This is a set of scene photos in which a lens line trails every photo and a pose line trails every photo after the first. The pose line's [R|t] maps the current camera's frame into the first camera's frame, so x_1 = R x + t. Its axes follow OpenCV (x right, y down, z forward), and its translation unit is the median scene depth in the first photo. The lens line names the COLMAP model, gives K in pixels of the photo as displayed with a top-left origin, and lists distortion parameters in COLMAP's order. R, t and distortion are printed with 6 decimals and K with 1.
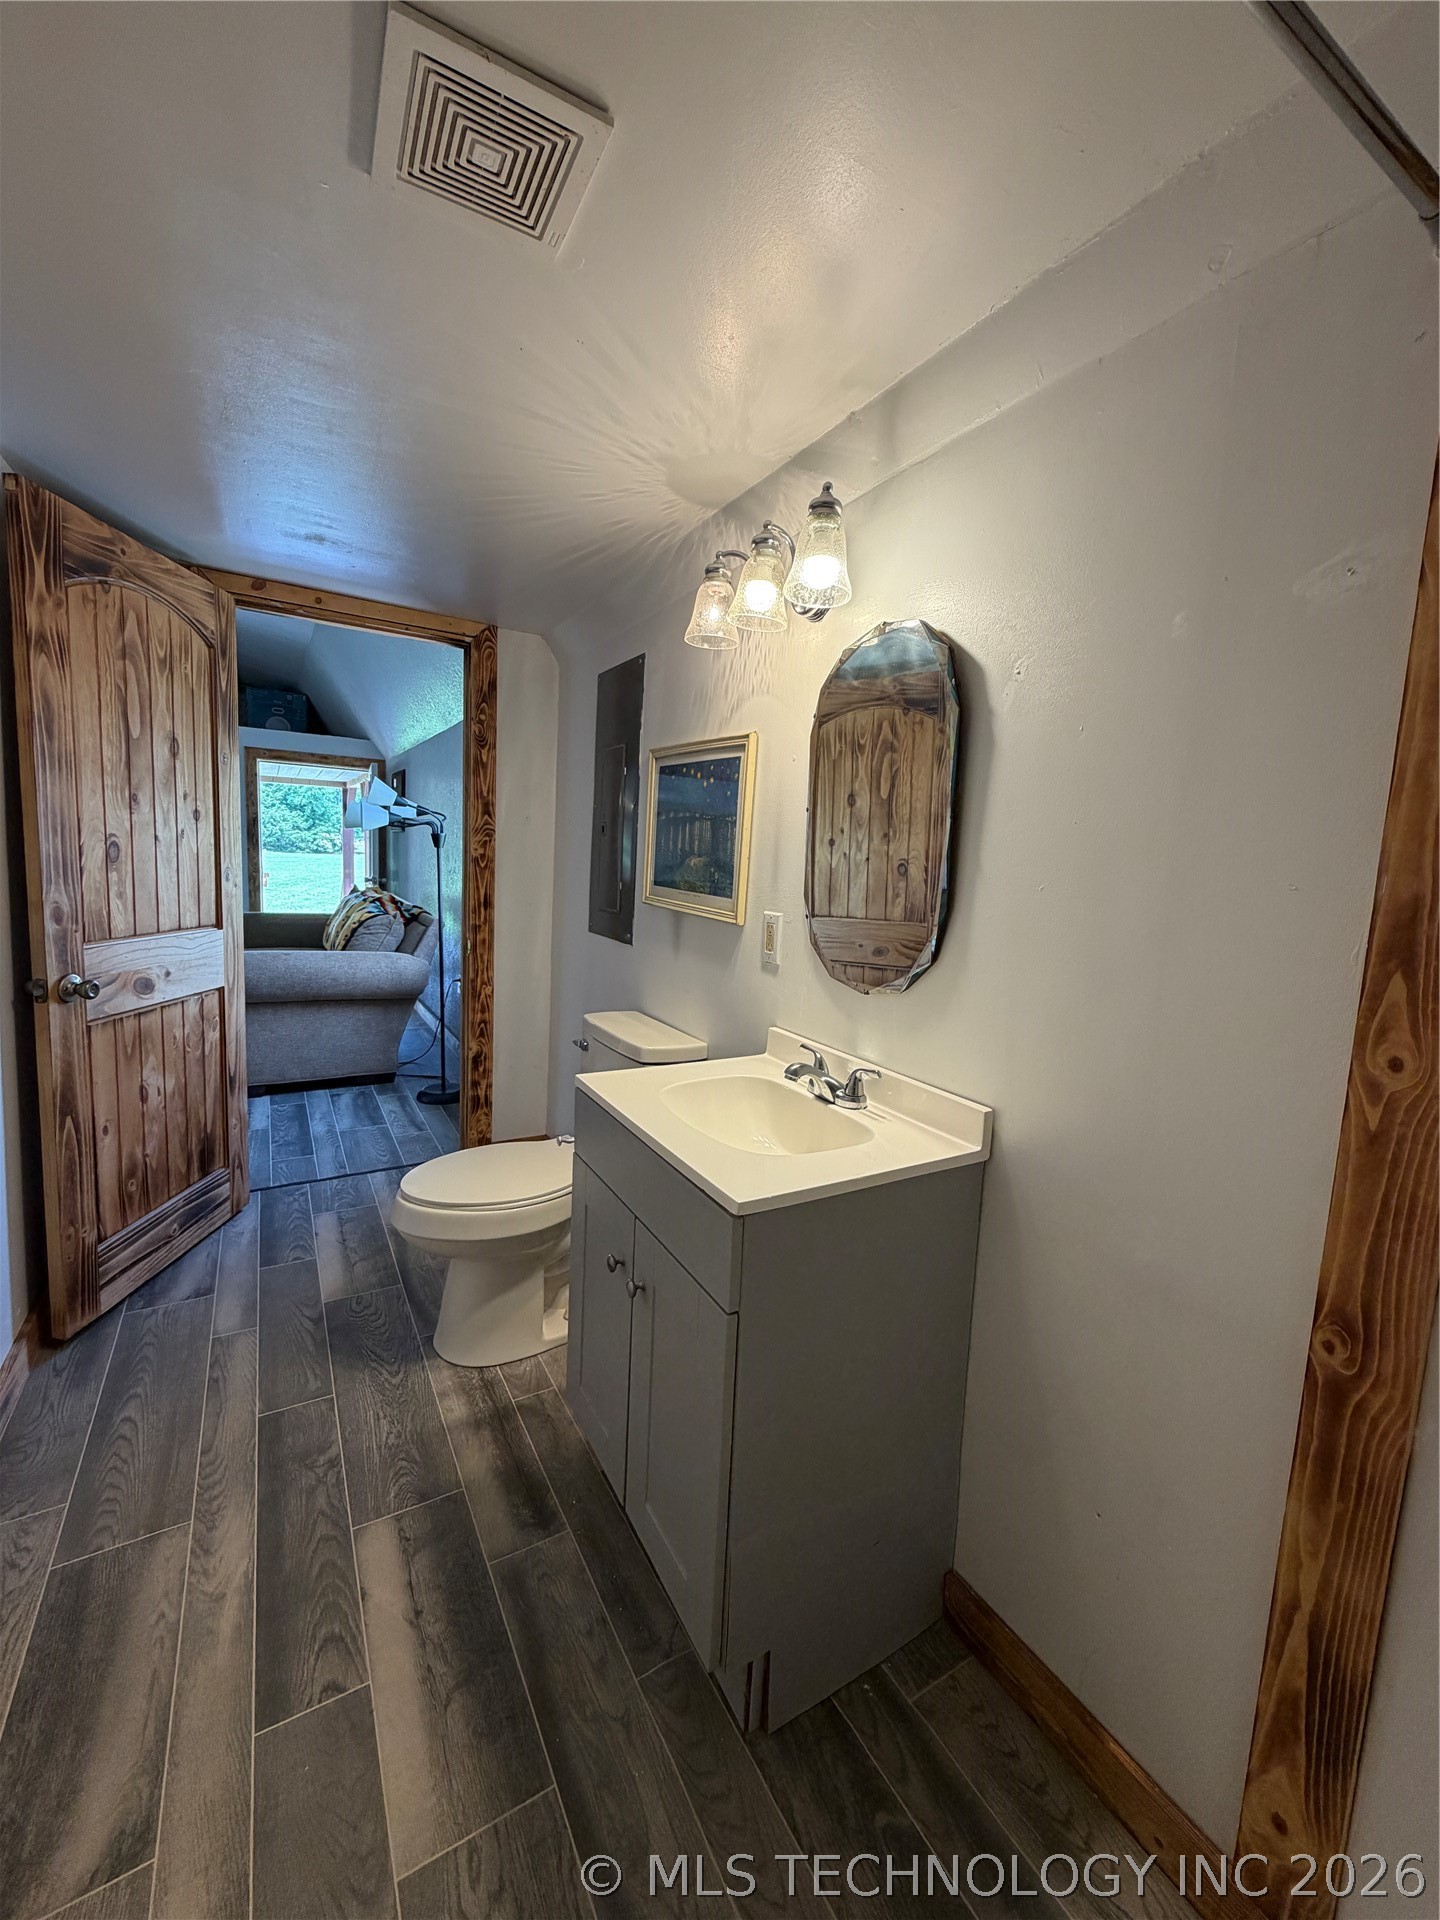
lens RADIAL K [[774.5, 0, 722.4], [0, 774.5, 952.6], [0, 0, 1]] dist [0.002003, 0.000384]
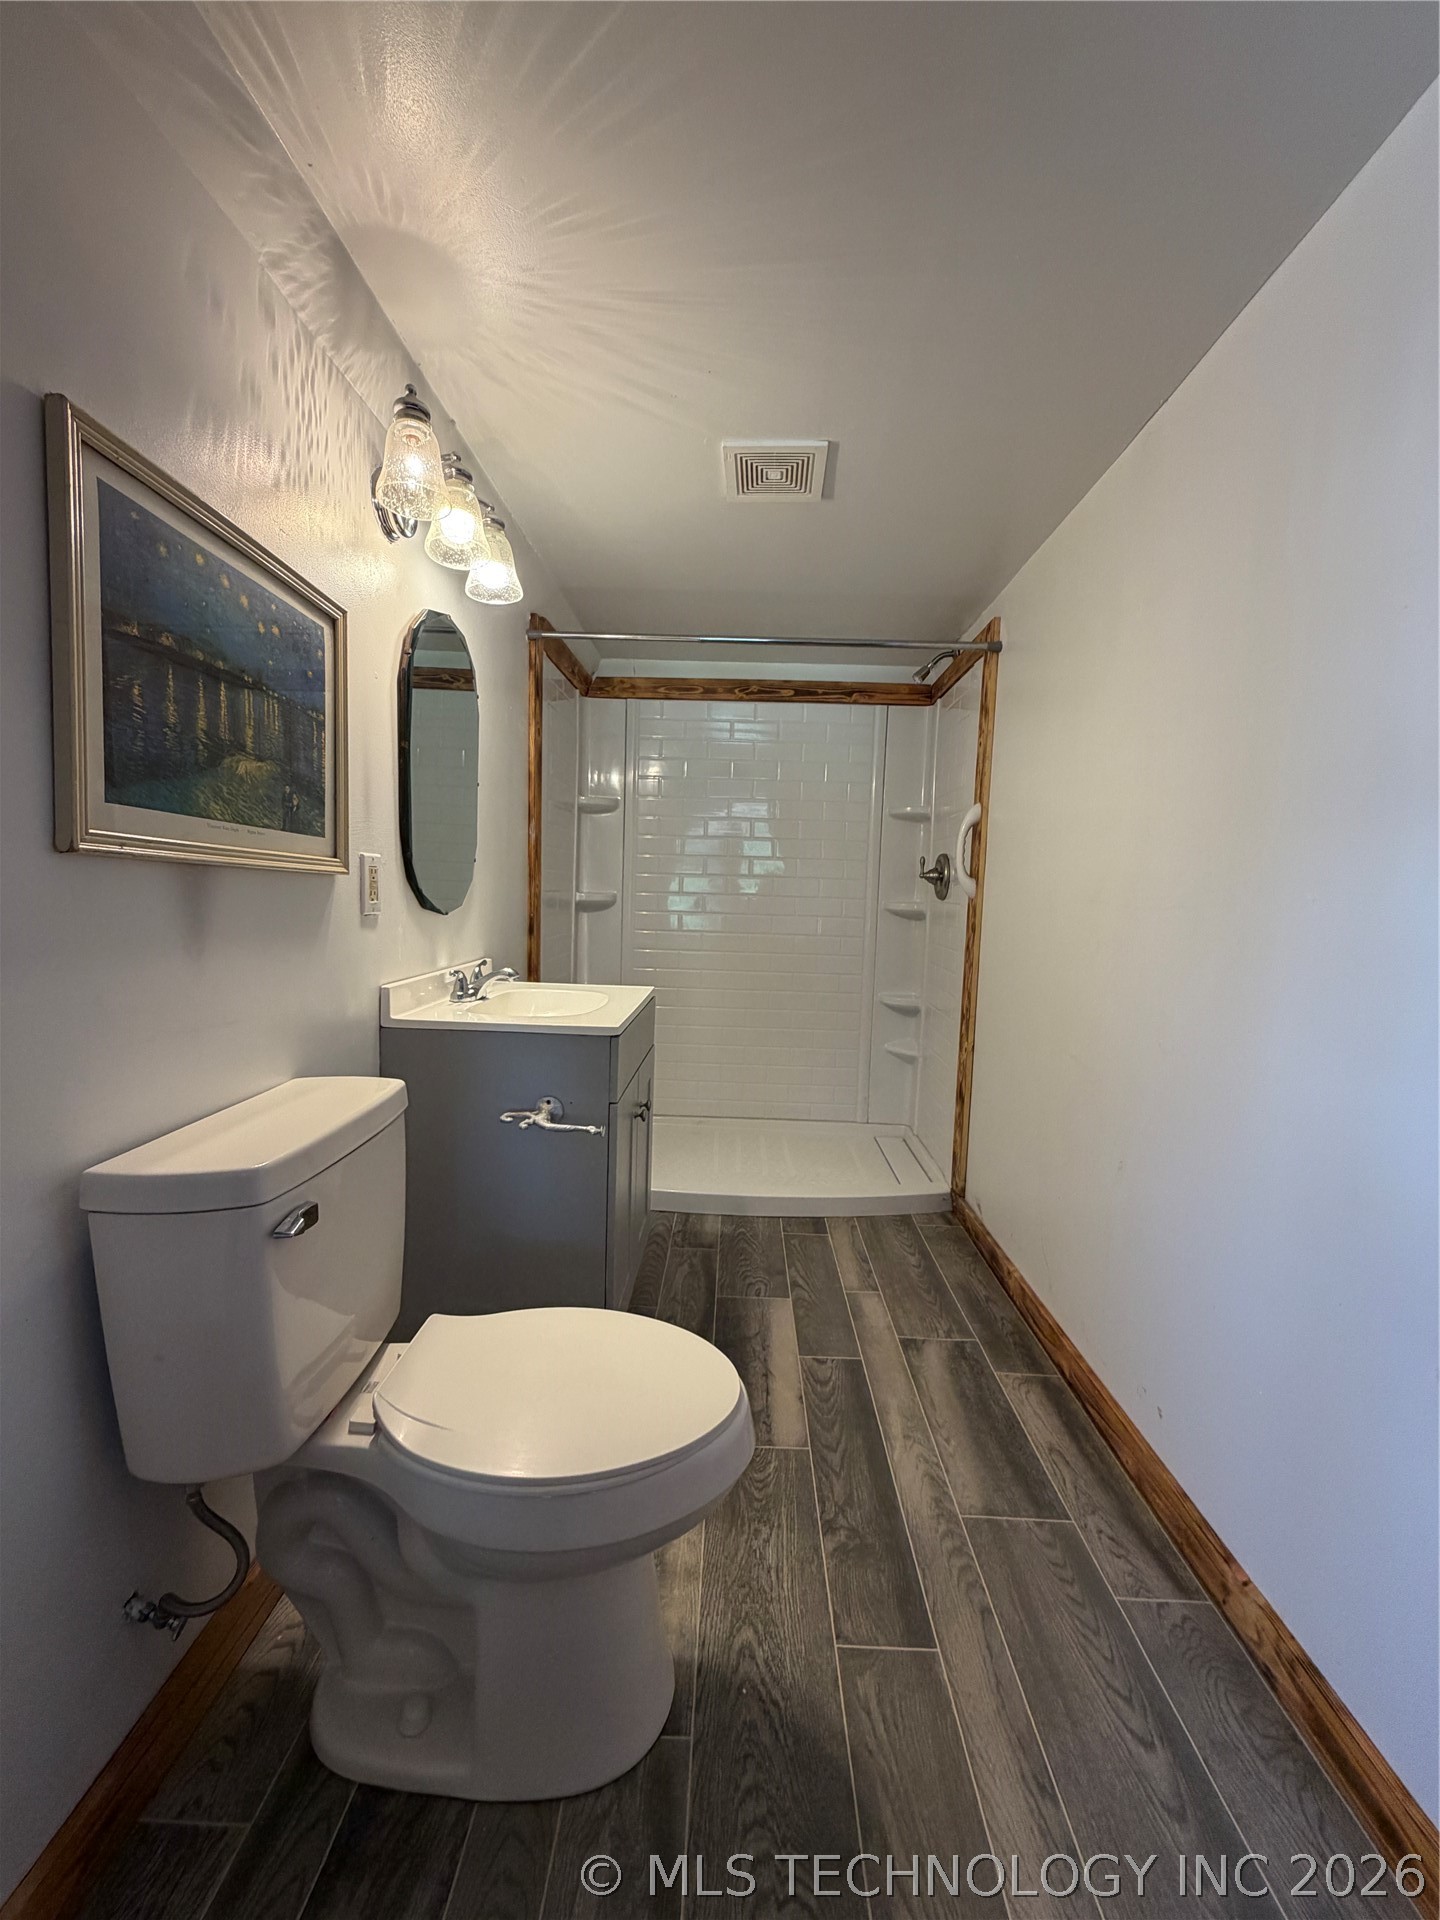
lens RADIAL K [[774.5, 0, 721.7], [0, 774.5, 954.8], [0, 0, 1]] dist [0.002003, 0.000384]
pose [[-0.848175, -0.117506, 0.516519, -0.699289], [-0.007548, 0.977668, 0.210022, -0.124123], [-0.529662, 0.174237, -0.830120, 1.512431]]
